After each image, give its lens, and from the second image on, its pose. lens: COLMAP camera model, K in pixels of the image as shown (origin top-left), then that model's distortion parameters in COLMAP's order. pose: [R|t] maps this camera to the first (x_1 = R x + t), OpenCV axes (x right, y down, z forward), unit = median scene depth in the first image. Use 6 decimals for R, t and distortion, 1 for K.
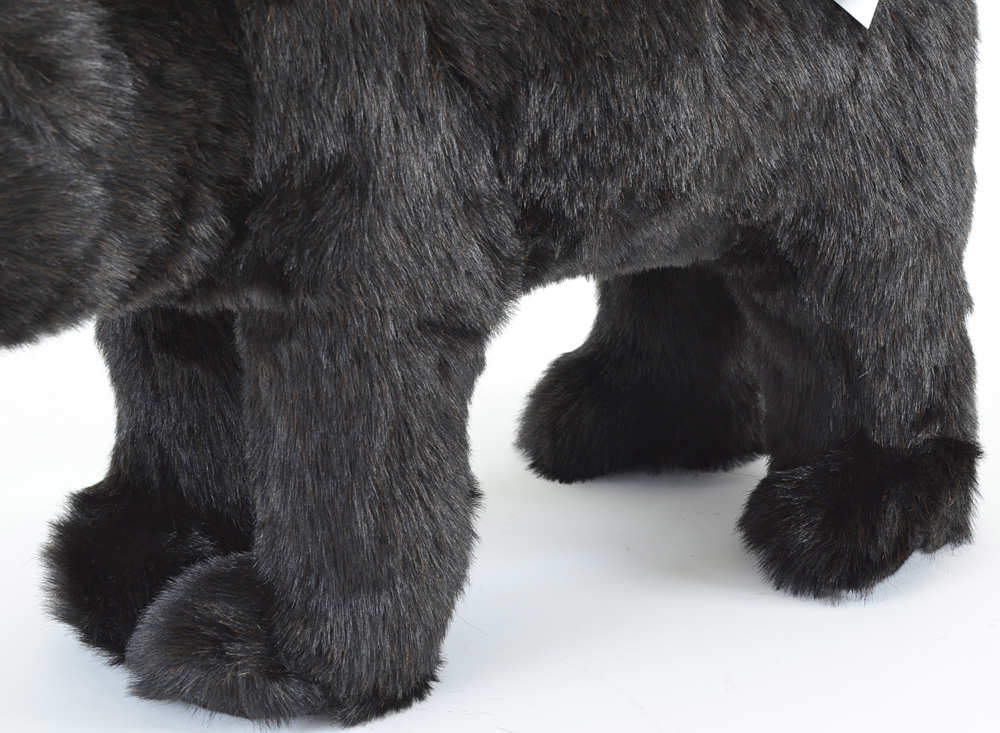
lens RADIAL K [[2605.4, 0, 556.5], [0, 2605.4, 380.0], [0, 0, 1]] dist [0.452855, 0.000000]
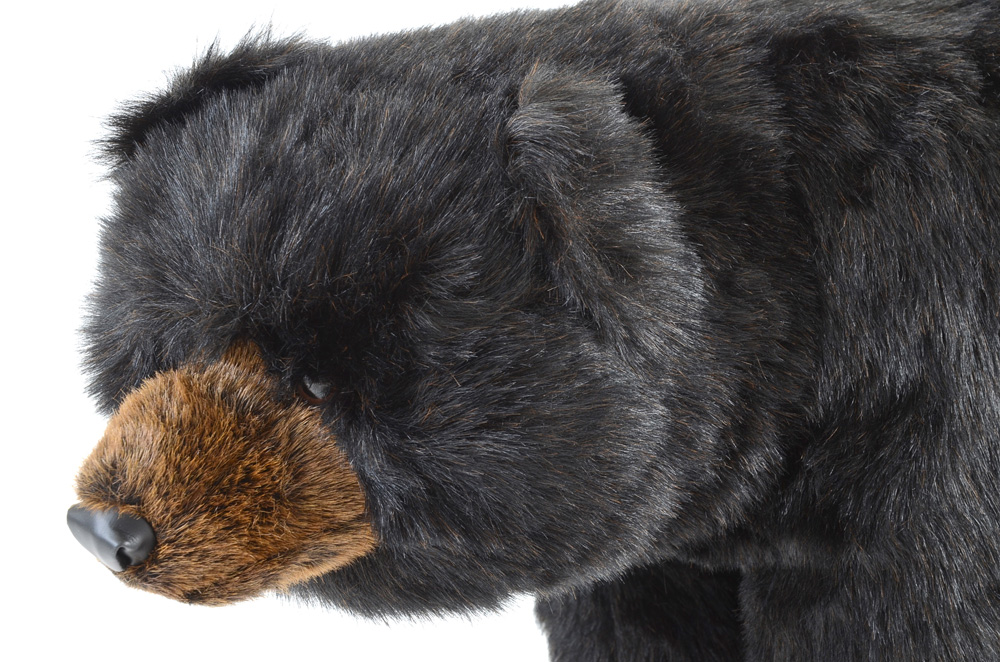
lens RADIAL K [[2434.0, 0, 499.7], [0, 2434.0, 326.9], [0, 0, 1]] dist [0.515378, 0.000000]
pose [[0.998837, 0.025780, -0.040741, -0.171518], [-0.032450, 0.984452, -0.172629, 0.036732], [0.035657, 0.173751, 0.984144, 0.185239]]
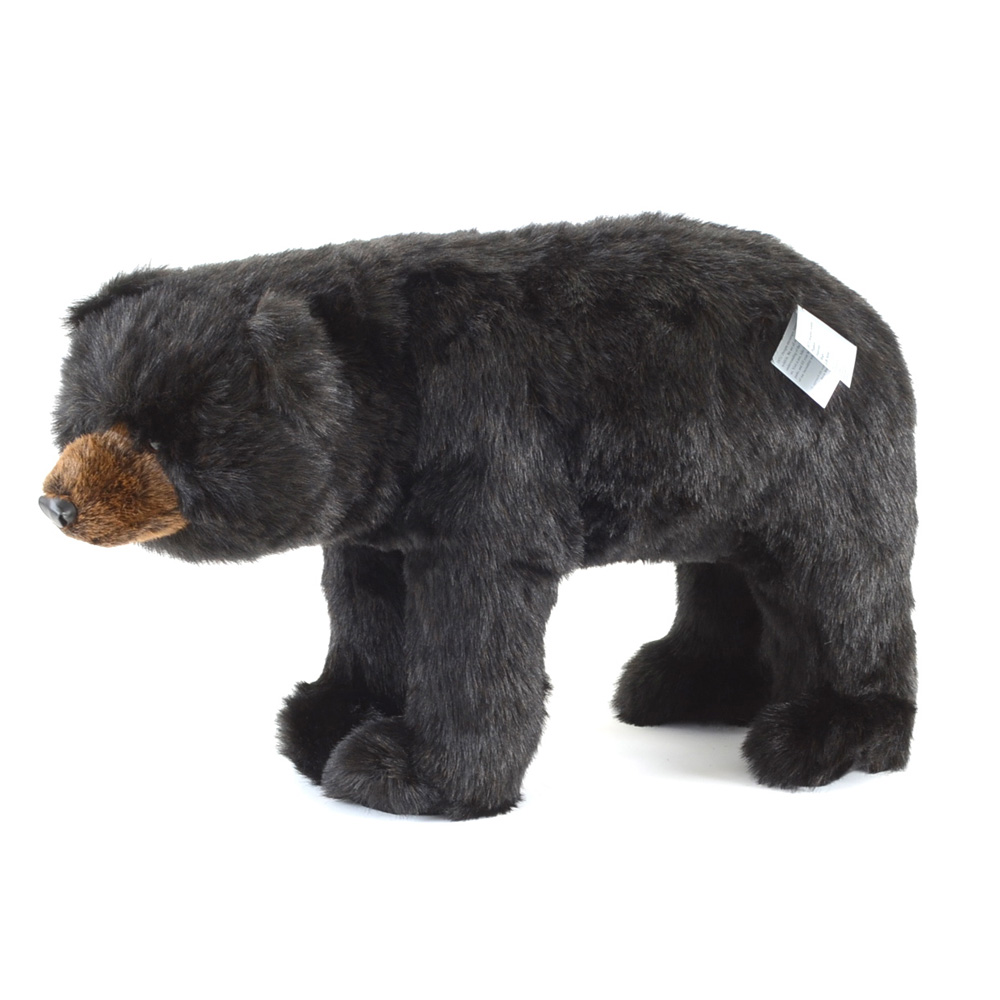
lens RADIAL K [[4317.8, 0, 494.3], [0, 4317.8, 509.1], [0, 0, 1]] dist [0.336547, 0.000000]
pose [[0.987293, 0.060732, -0.146848, 0.316436], [-0.081386, 0.986941, -0.139007, 0.308125], [0.136488, 0.149192, 0.979343, -1.575854]]
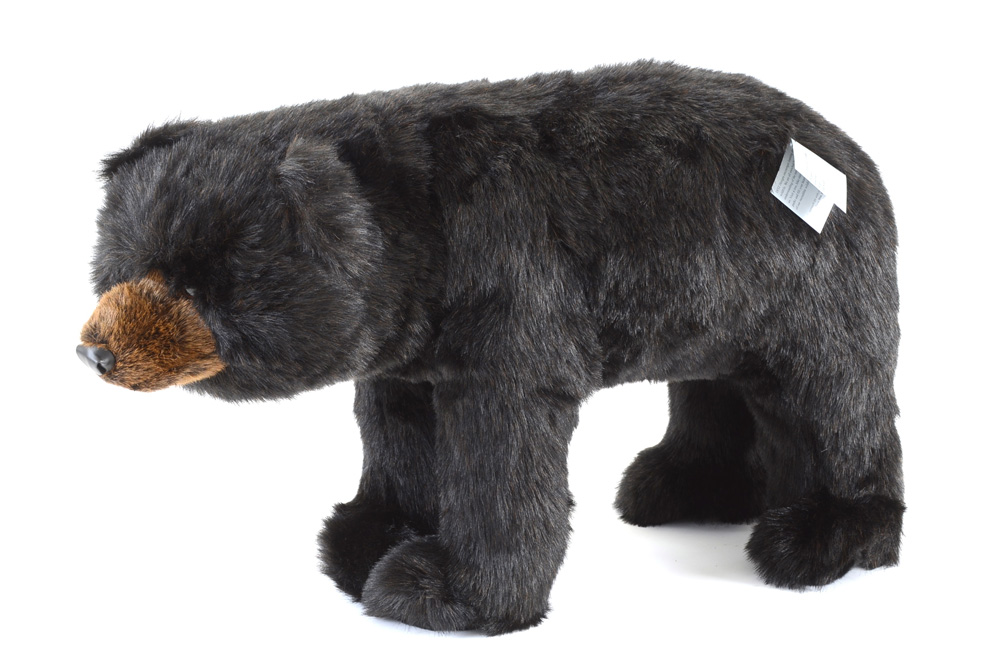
lens RADIAL K [[2434.0, 0, 496.6], [0, 2434.0, 331.2], [0, 0, 1]] dist [0.515378, 0.000000]
pose [[0.993141, 0.026439, -0.113899, 0.097518], [-0.041553, 0.990319, -0.132446, 0.147170], [0.109294, 0.136270, 0.984624, -0.558809]]
